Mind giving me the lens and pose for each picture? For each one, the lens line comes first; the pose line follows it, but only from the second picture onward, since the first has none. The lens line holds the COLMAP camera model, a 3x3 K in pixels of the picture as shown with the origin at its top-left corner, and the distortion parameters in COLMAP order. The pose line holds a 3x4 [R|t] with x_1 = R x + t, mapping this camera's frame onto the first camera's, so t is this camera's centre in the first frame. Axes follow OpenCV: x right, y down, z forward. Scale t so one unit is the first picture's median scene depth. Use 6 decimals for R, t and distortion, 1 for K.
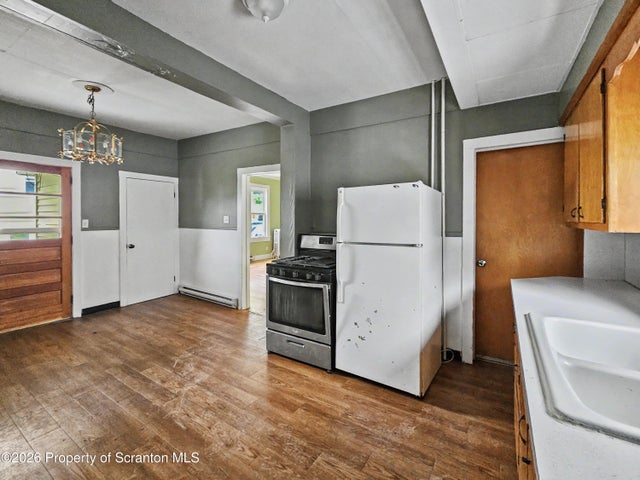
lens RADIAL K [[289.4, 0, 321.0], [0, 289.4, 221.6], [0, 0, 1]] dist [0.001030, 0.000203]
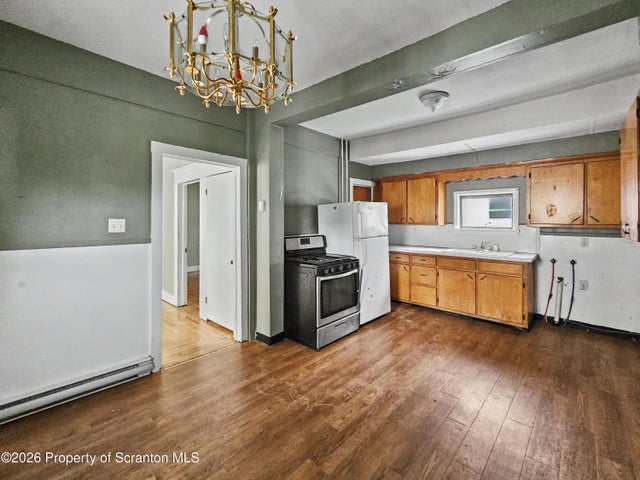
lens RADIAL K [[285.5, 0, 320.8], [0, 285.5, 215.7], [0, 0, 1]] dist [-0.001101, -0.000195]
pose [[0.178534, 0.006185, 0.983914, -1.316467], [0.007939, 0.999939, -0.007726, -0.031462], [-0.983902, 0.009191, 0.178474, 0.879190]]
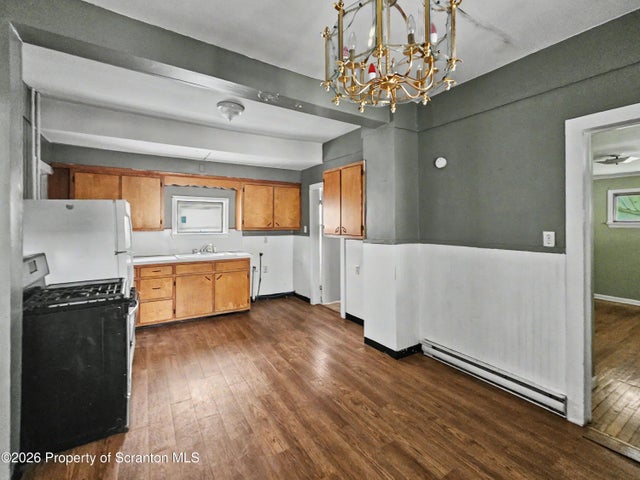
lens RADIAL K [[289.4, 0, 321.0], [0, 289.4, 221.6], [0, 0, 1]] dist [0.001030, 0.000203]
pose [[-0.903098, -0.004966, 0.429406, -0.967284], [-0.003156, 0.999983, 0.004927, -0.044586], [-0.429423, 0.003094, -0.903098, 1.555534]]
